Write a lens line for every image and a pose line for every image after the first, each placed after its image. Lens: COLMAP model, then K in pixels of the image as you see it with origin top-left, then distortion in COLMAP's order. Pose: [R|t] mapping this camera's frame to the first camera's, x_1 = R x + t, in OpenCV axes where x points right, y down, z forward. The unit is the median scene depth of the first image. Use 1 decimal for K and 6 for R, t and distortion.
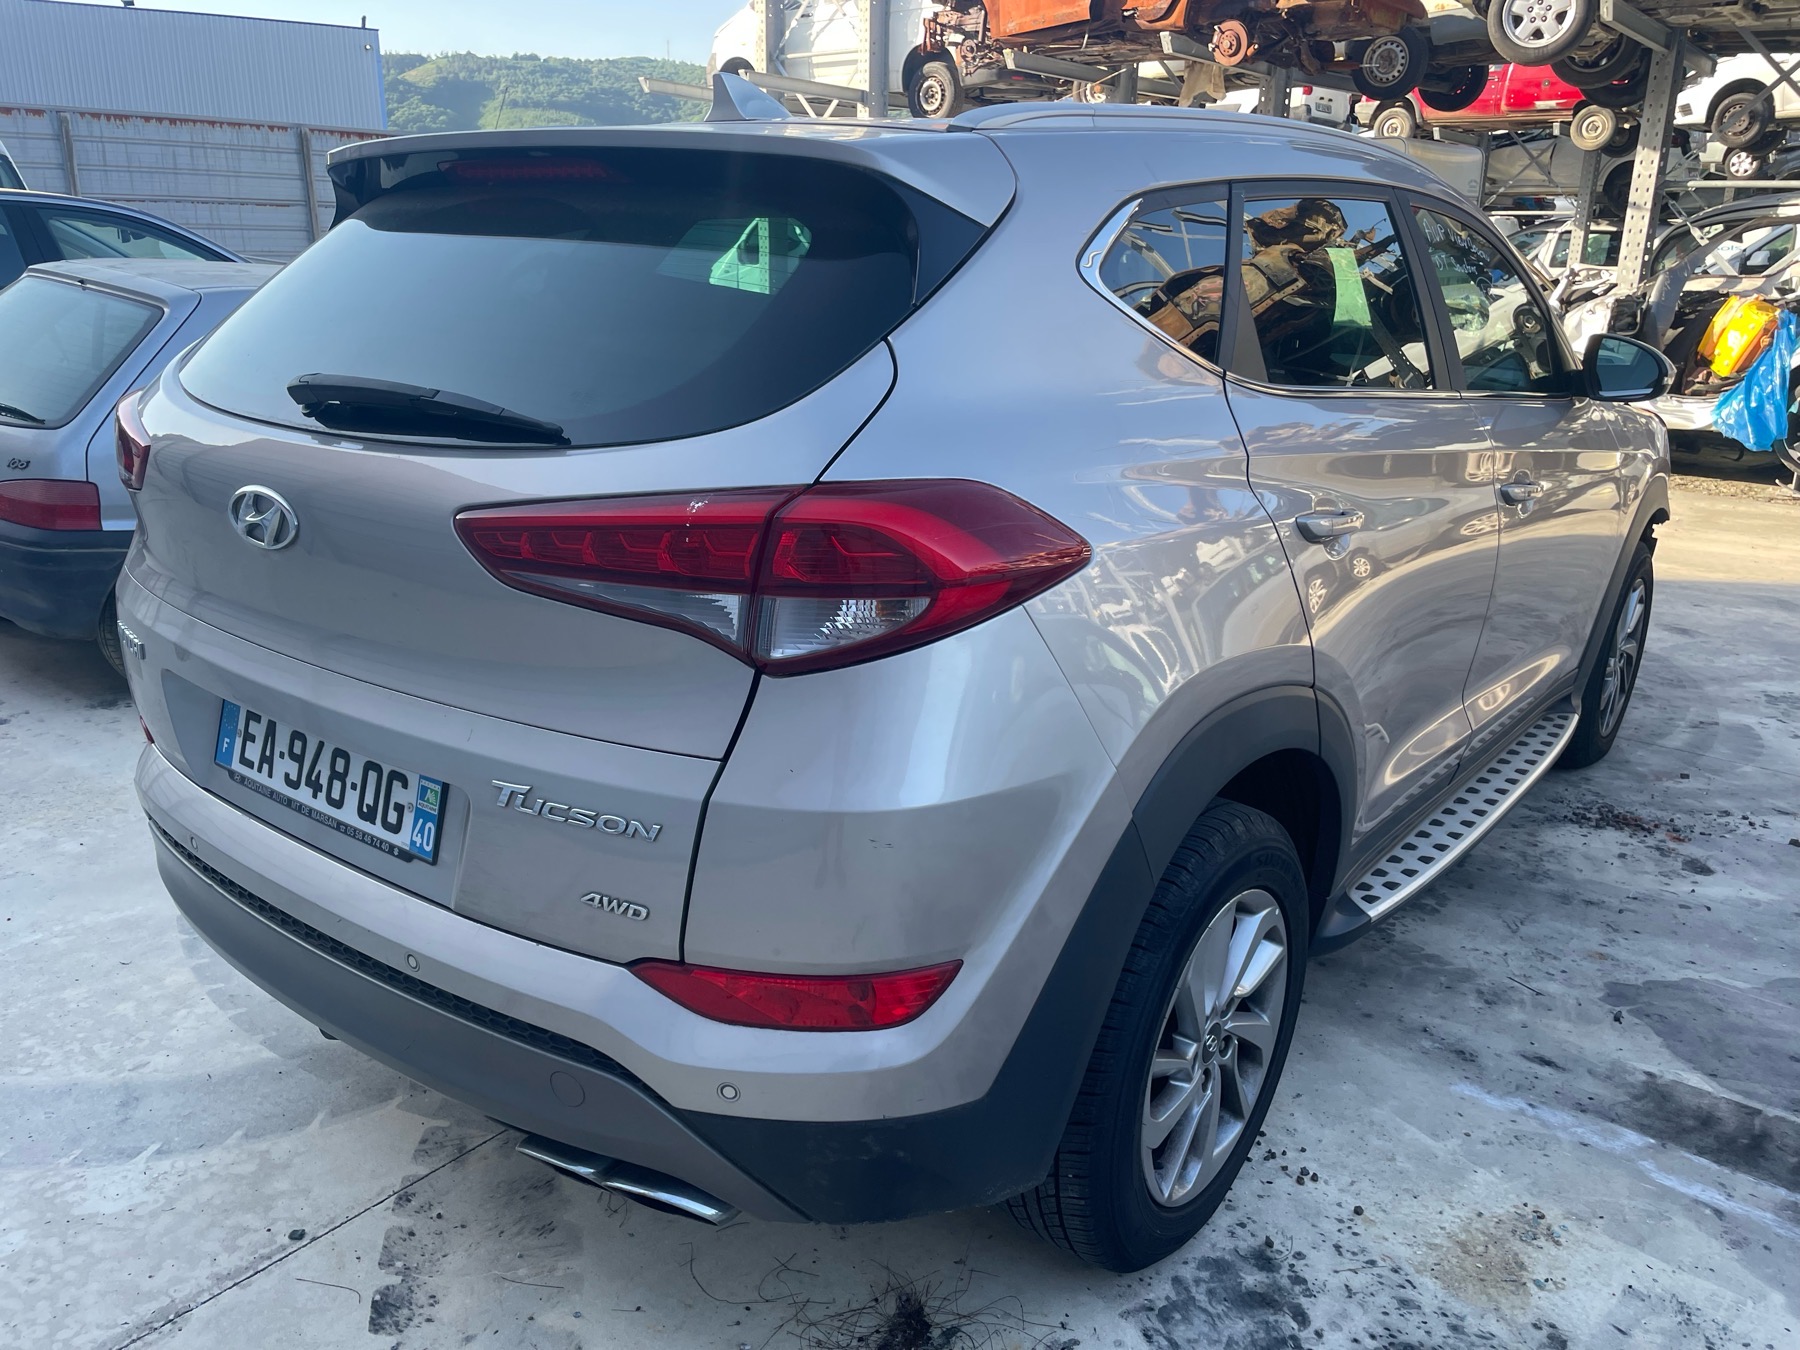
lens RADIAL K [[1369.7, 0, 899.1], [0, 1369.7, 682.5], [0, 0, 1]] dist [0.014151, -0.020077]
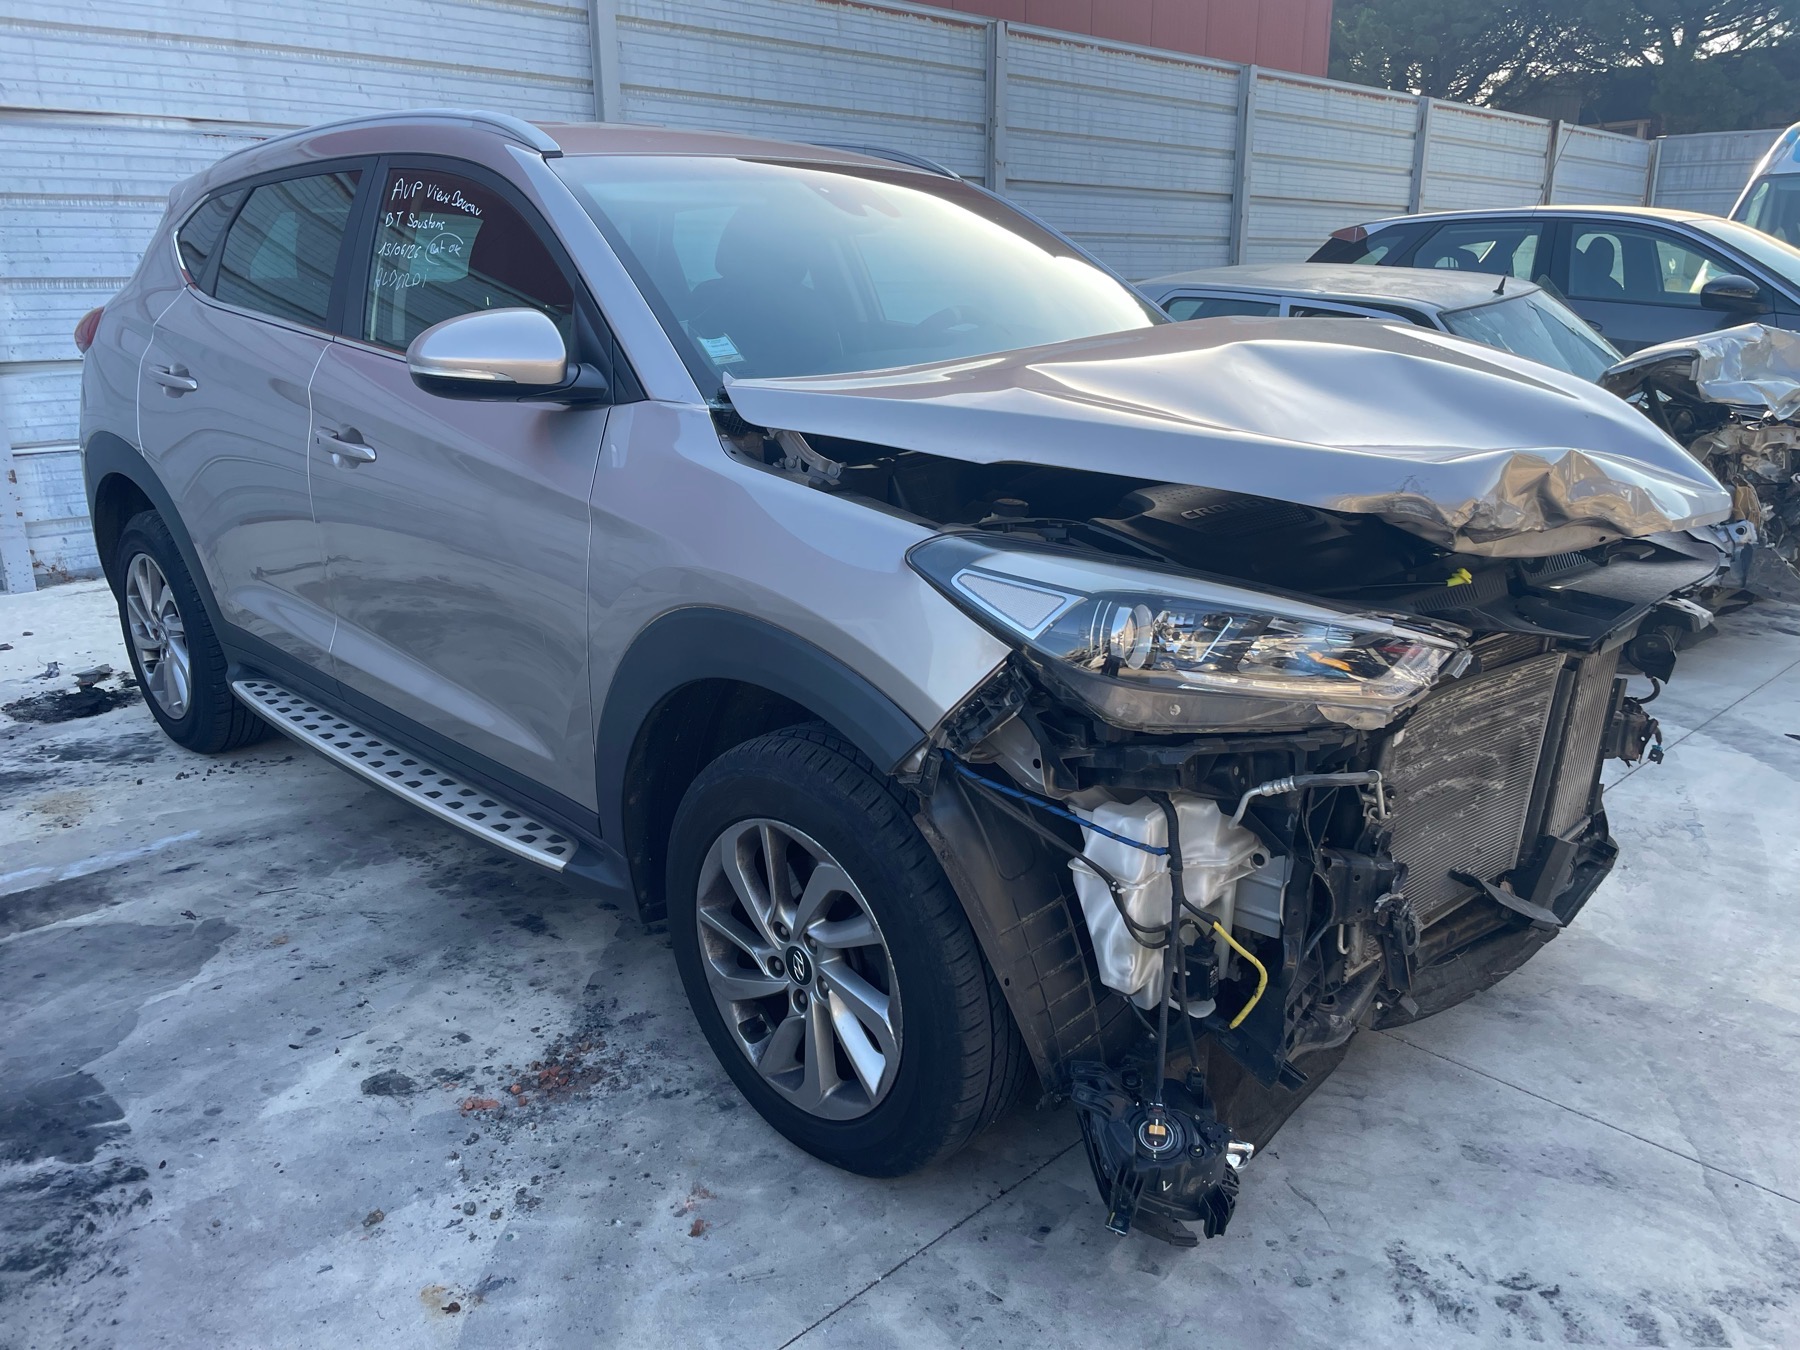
lens RADIAL K [[1369.7, 0, 894.3], [0, 1369.7, 671.5], [0, 0, 1]] dist [0.014151, -0.020077]
pose [[-0.112682, 0.270061, -0.956227, 1.600416], [-0.298218, 0.908798, 0.291808, -0.449801], [0.947823, 0.318046, -0.021868, 1.658850]]
